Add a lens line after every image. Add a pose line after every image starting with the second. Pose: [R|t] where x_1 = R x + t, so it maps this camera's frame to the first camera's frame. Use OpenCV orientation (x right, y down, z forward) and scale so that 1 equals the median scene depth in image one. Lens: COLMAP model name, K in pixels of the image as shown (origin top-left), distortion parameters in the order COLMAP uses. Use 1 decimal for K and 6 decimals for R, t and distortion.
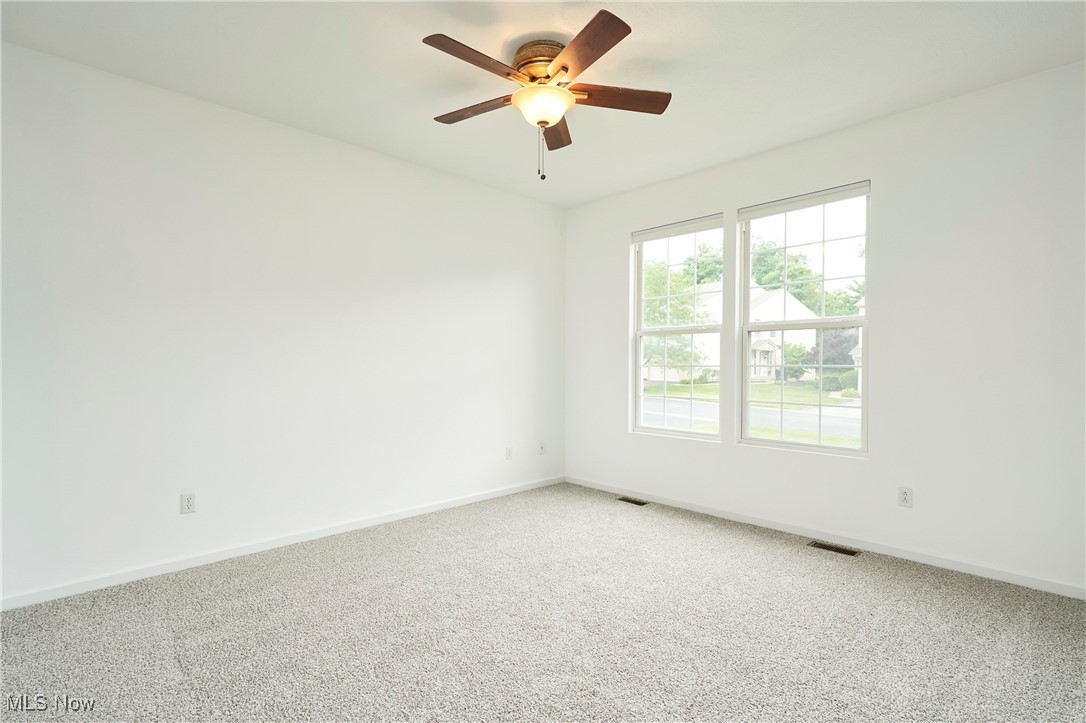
lens RADIAL K [[518.2, 0, 543.0], [0, 518.2, 361.5], [0, 0, 1]] dist [0.002405, 0.000087]
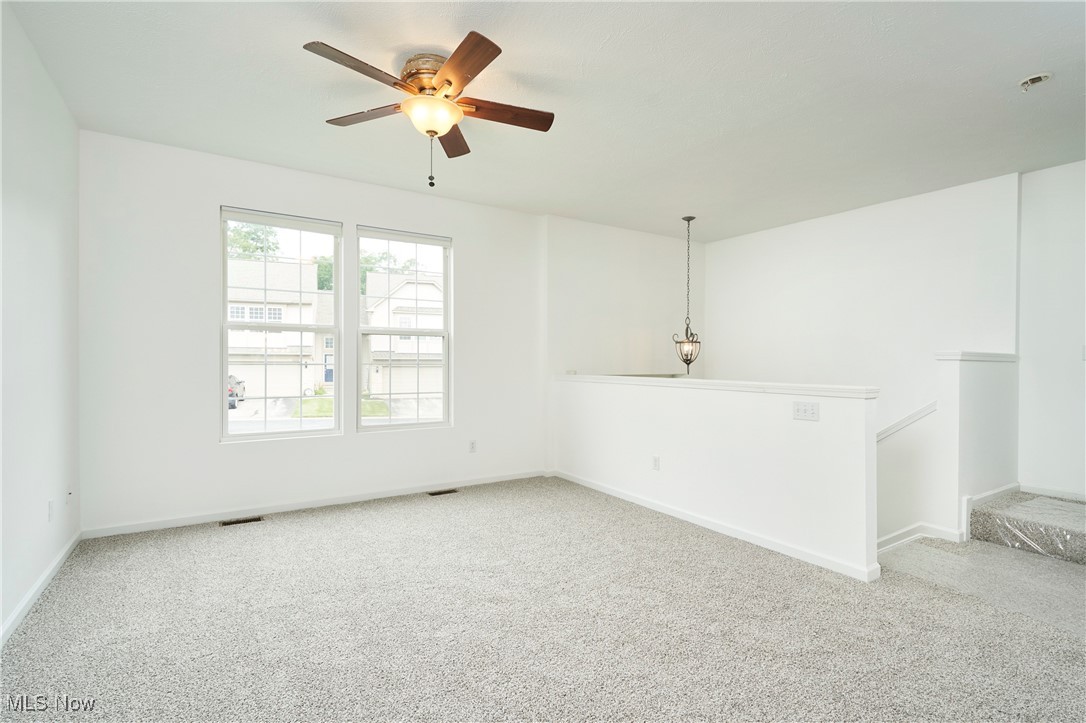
lens RADIAL K [[518.2, 0, 543.0], [0, 518.2, 361.5], [0, 0, 1]] dist [0.002405, 0.000087]
pose [[0.187347, 0.000252, 0.982294, -0.688878], [-0.008915, 0.999959, 0.001444, -0.002870], [-0.982253, -0.009027, 0.187341, 0.410575]]
